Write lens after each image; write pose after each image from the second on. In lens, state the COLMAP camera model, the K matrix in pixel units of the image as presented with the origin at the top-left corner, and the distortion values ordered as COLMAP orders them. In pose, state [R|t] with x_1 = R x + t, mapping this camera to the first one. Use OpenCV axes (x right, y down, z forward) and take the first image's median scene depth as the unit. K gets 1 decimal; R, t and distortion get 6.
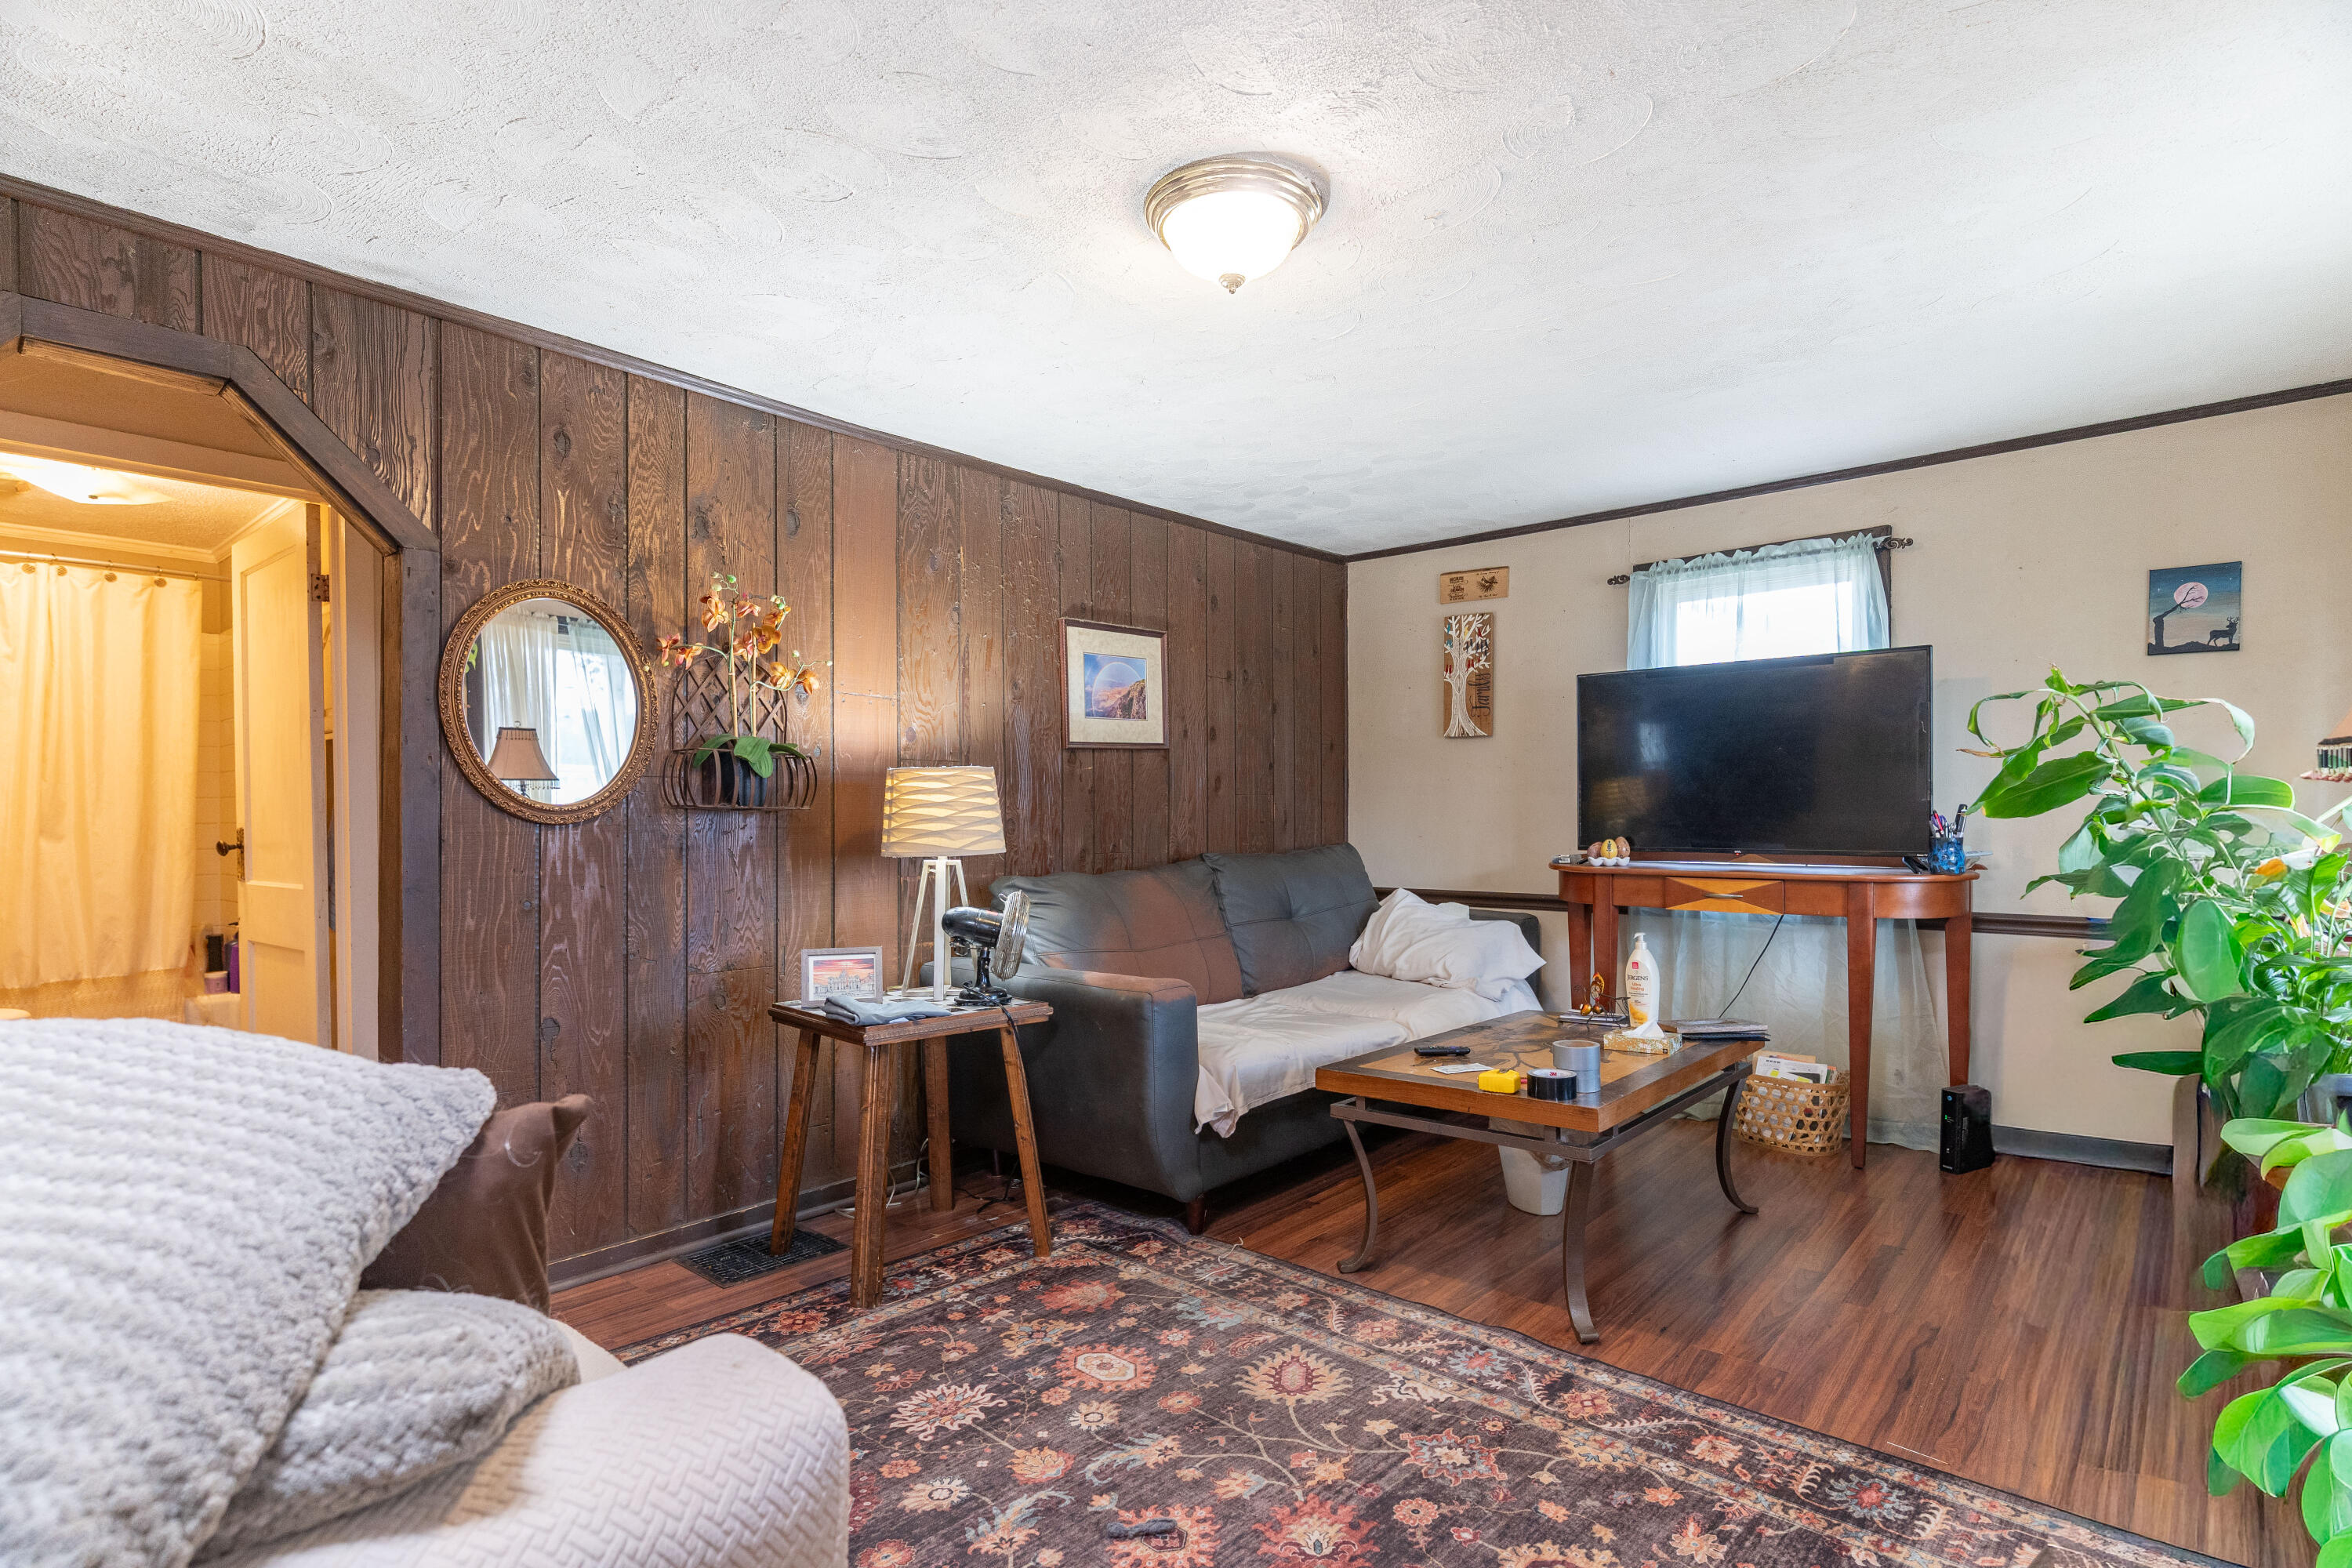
lens RADIAL K [[1148.8, 0, 1168.8], [0, 1148.8, 801.2], [0, 0, 1]] dist [-0.000349, 0.003154]
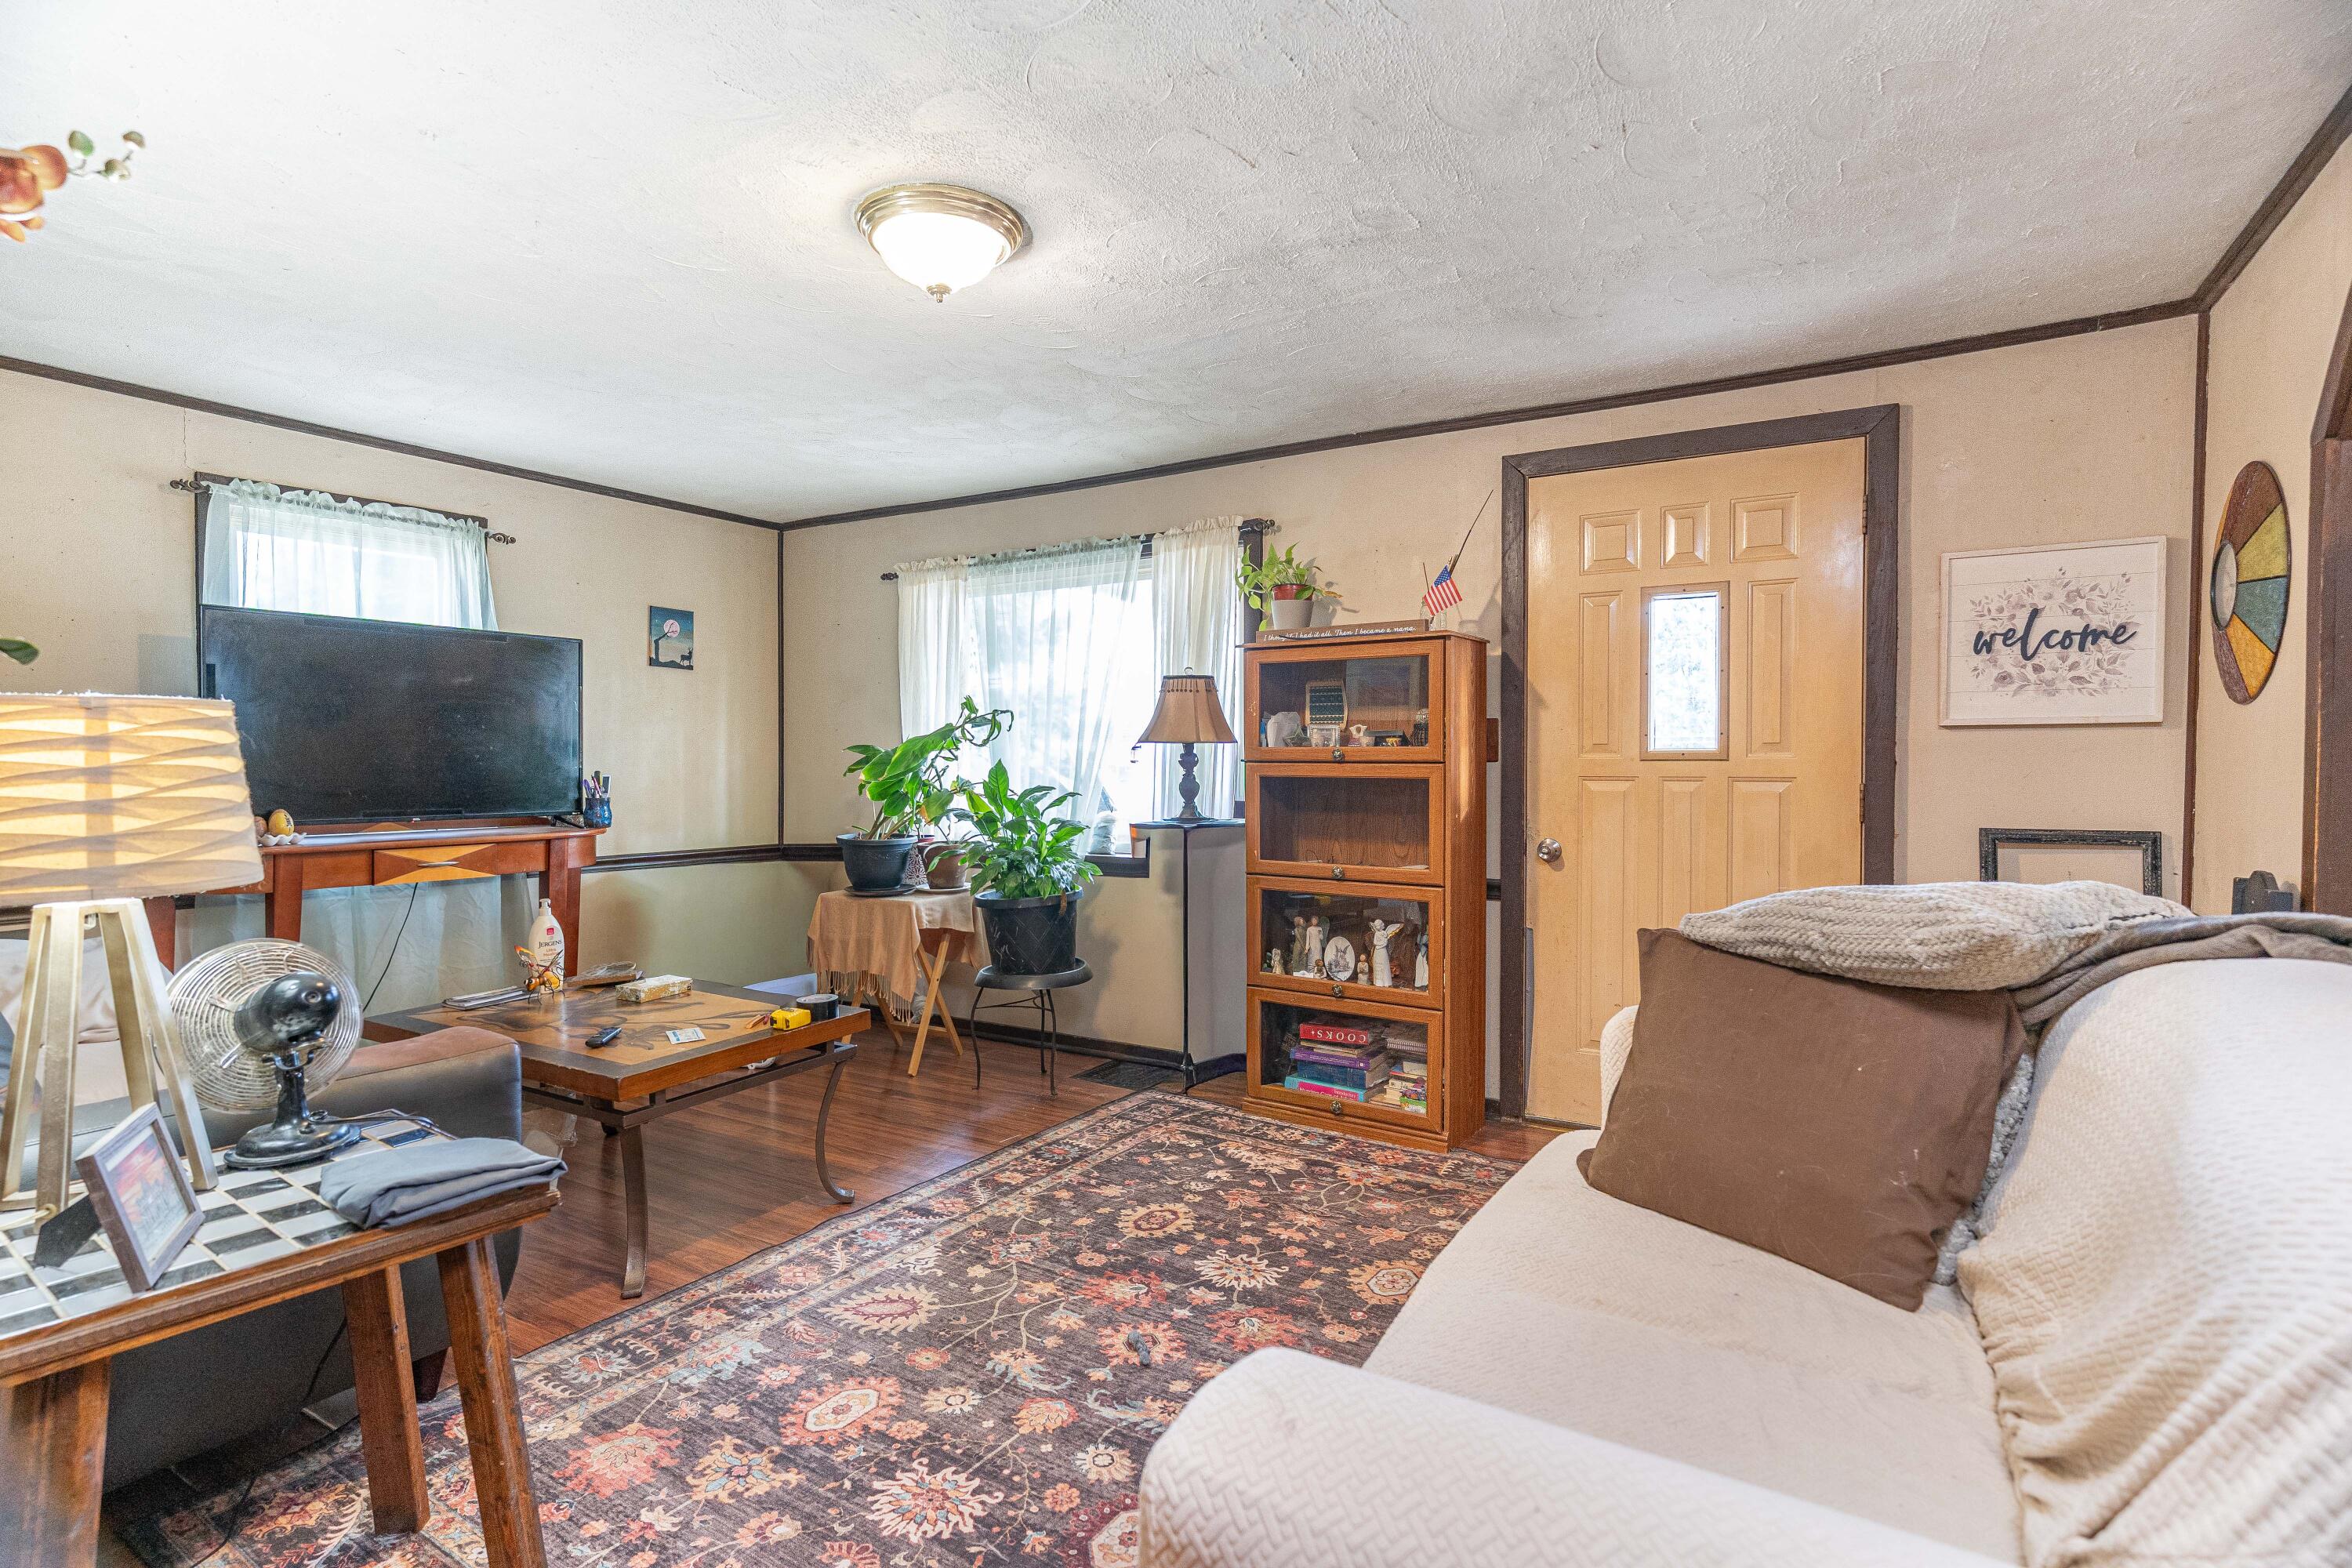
lens RADIAL K [[1148.8, 0, 1177.0], [0, 1148.8, 771.5], [0, 0, 1]] dist [-0.000349, 0.003154]
pose [[-0.175302, -0.003494, 0.984508, -0.908788], [-0.008493, 0.999962, 0.002036, -0.006562], [-0.984478, -0.008004, -0.175325, 0.841029]]
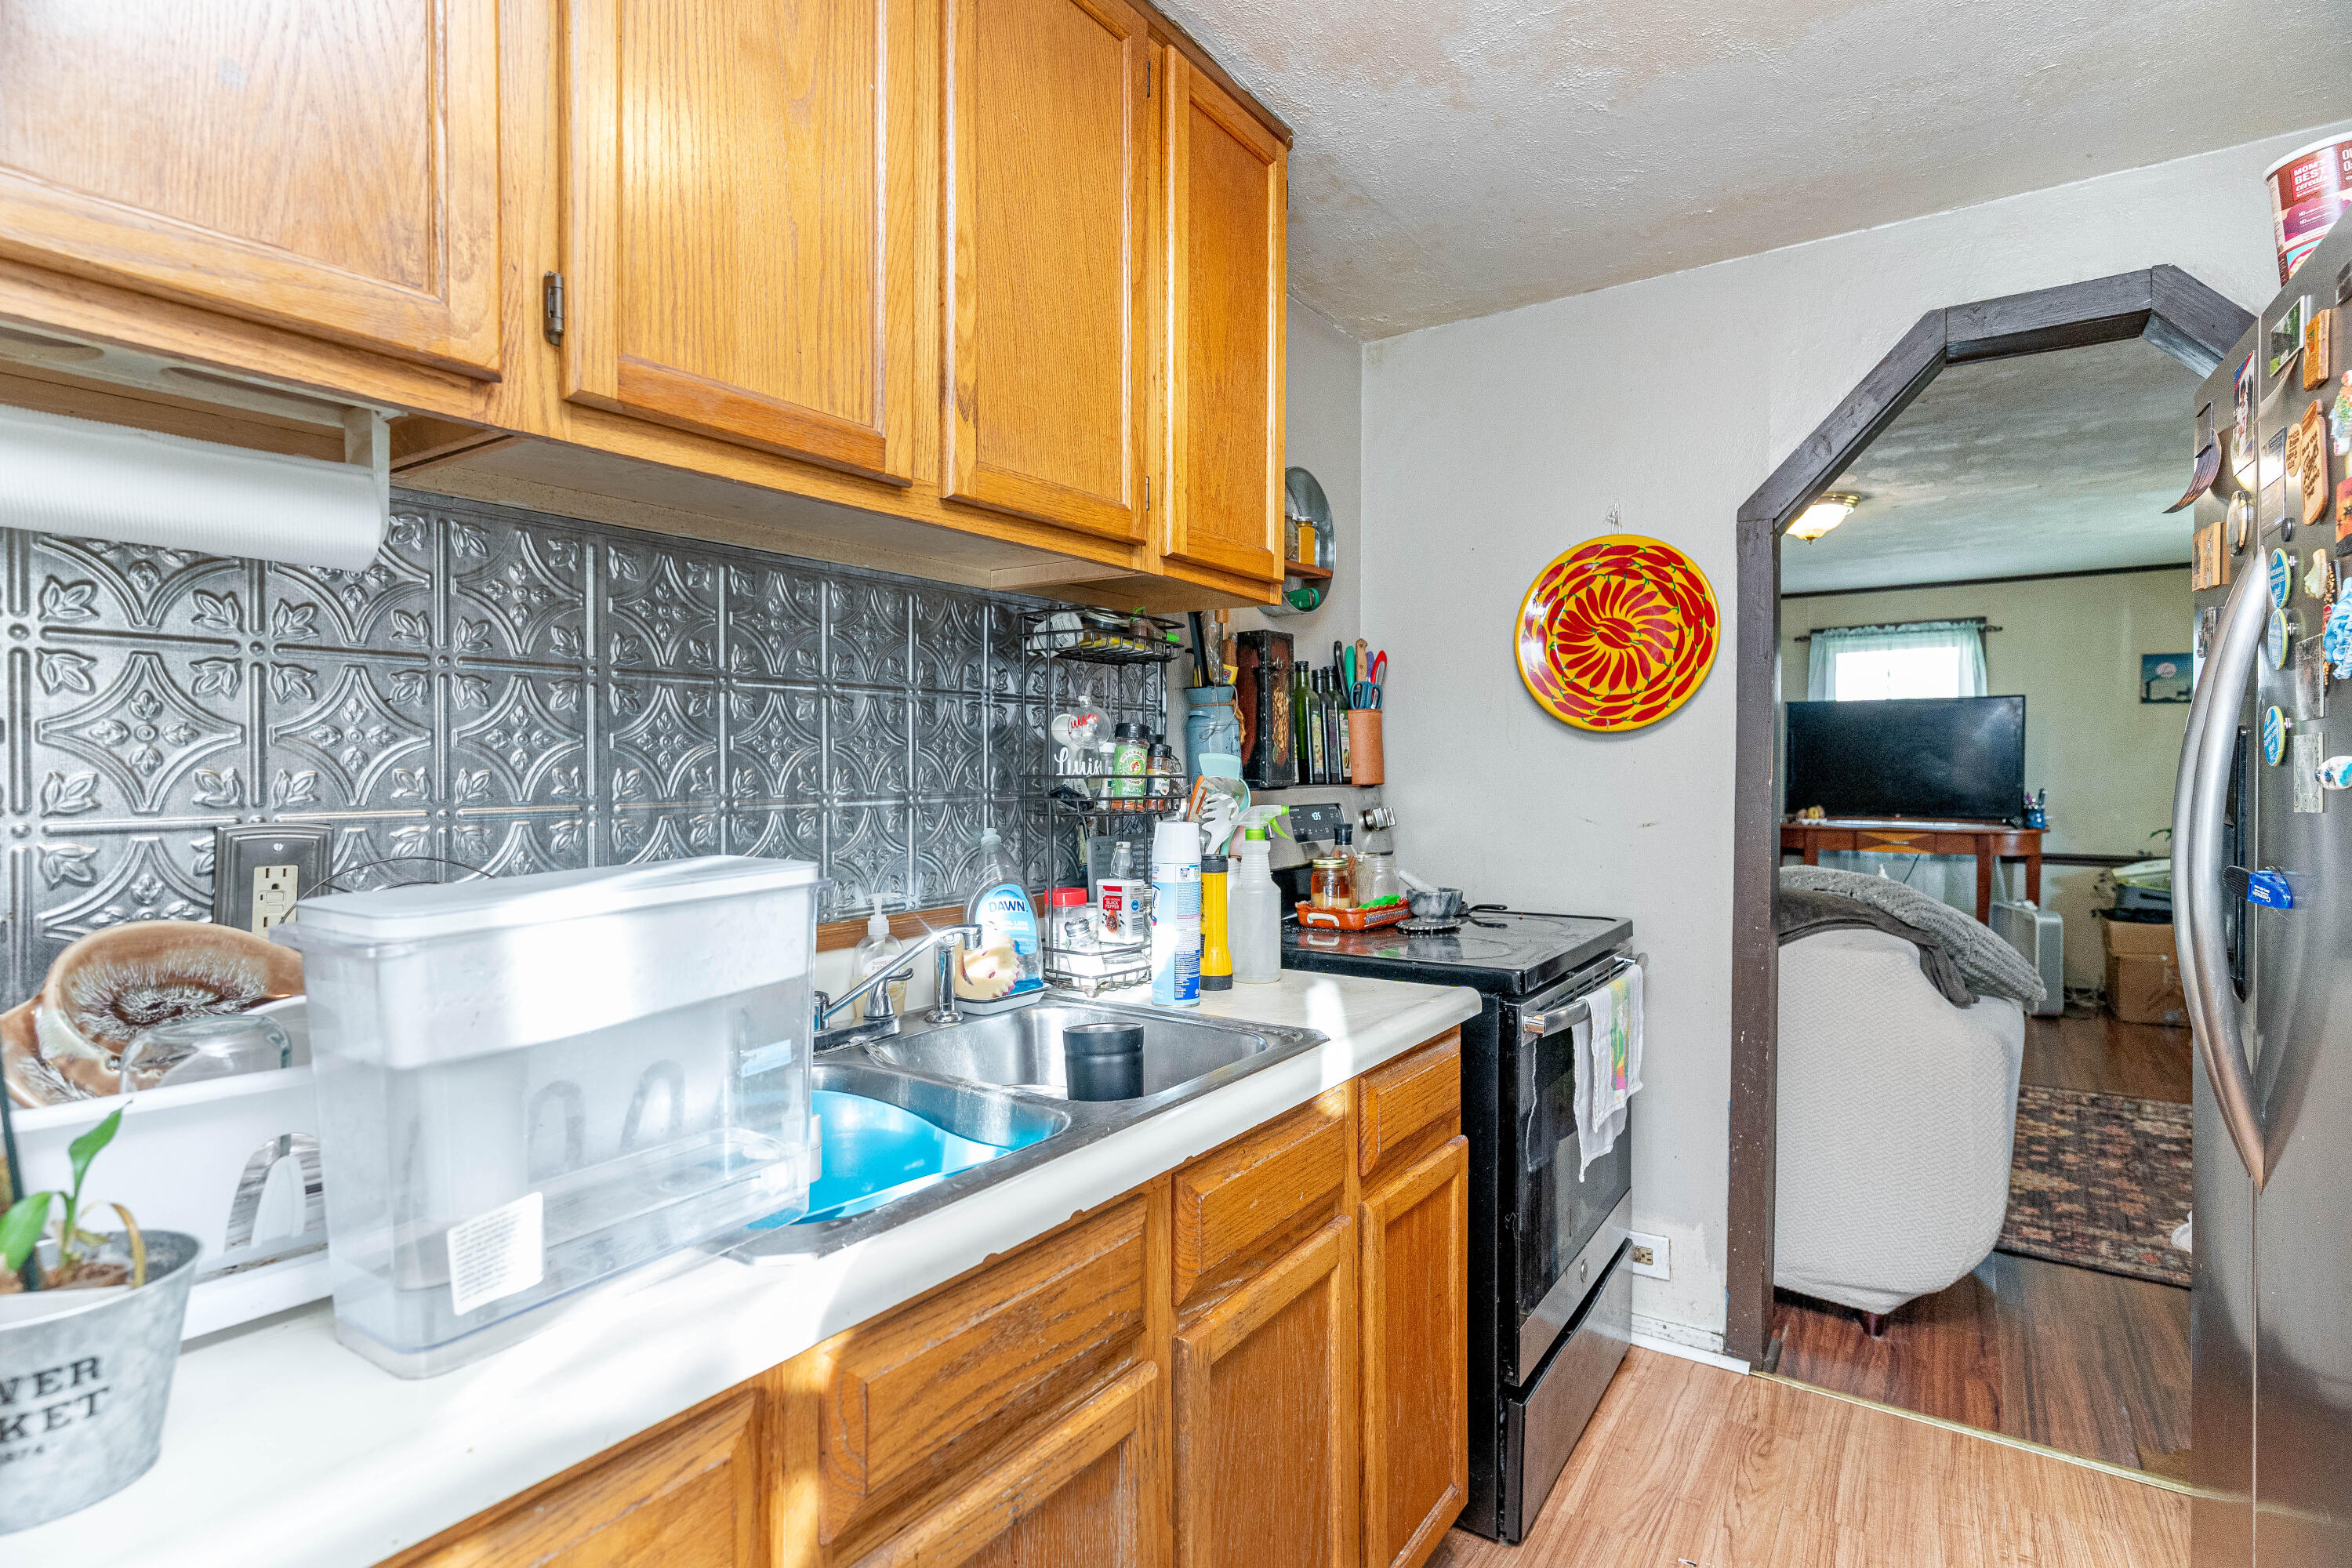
lens RADIAL K [[1148.8, 0, 1178.8], [0, 1148.8, 768.3], [0, 0, 1]] dist [-0.000349, 0.003154]
pose [[0.992087, 0.003234, 0.125507, -1.123582], [-0.004554, 0.999937, 0.010234, -0.055069], [-0.125466, -0.010724, 0.992040, -0.754354]]
